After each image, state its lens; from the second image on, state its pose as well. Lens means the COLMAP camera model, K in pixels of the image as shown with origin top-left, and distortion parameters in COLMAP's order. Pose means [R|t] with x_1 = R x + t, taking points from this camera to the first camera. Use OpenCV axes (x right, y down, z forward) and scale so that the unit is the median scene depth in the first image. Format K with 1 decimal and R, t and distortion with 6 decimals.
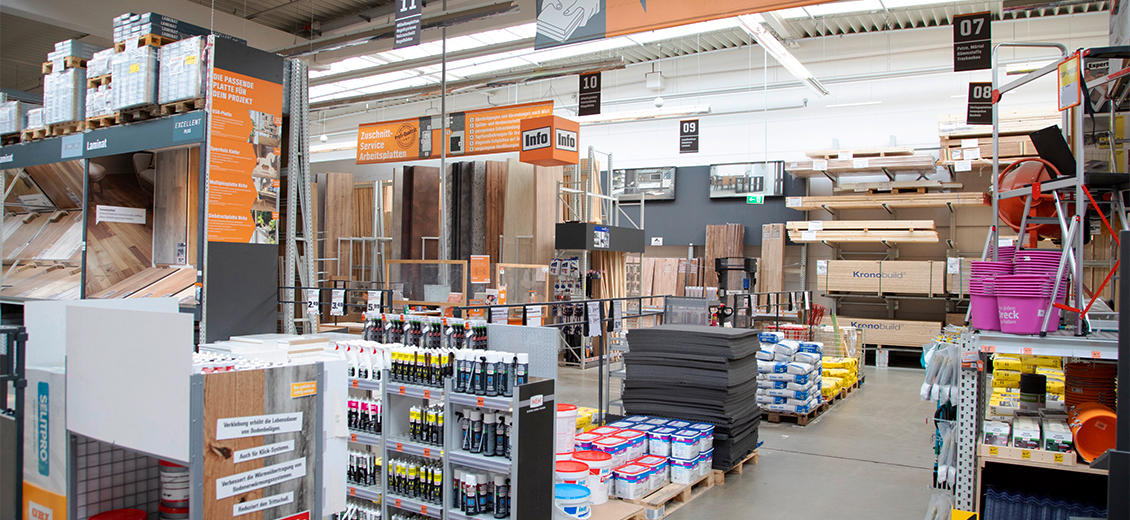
lens RADIAL K [[744.0, 0, 565.0], [0, 744.0, 260.0], [0, 0, 1]] dist [-0.002572, -0.000641]
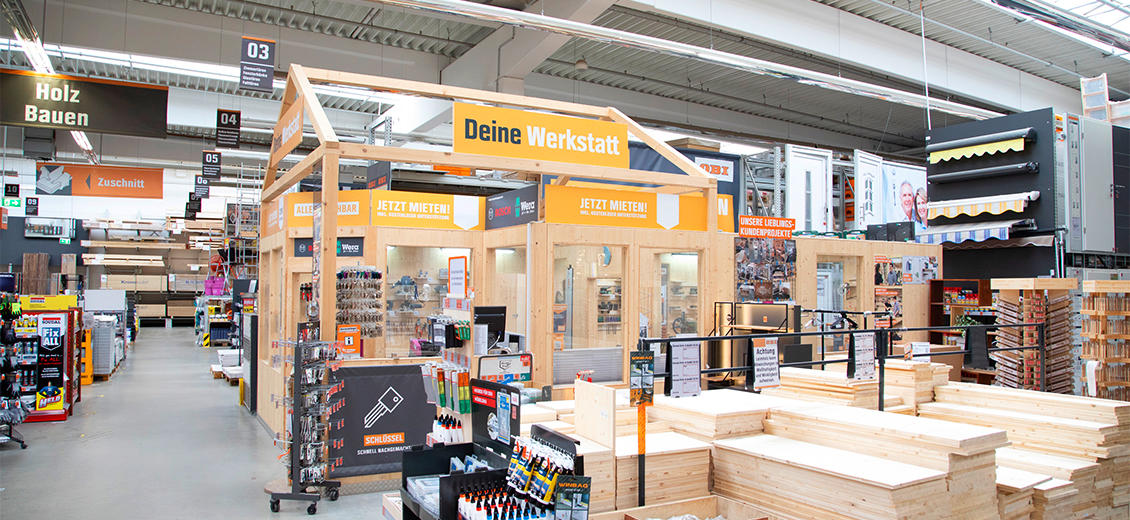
lens RADIAL K [[744.0, 0, 565.0], [0, 744.0, 260.0], [0, 0, 1]] dist [-0.002572, -0.000641]
pose [[0.501640, 0.017160, 0.864906, -0.721642], [-0.011544, 0.999847, -0.013142, -0.026717], [-0.864999, -0.003392, 0.501761, -0.998487]]
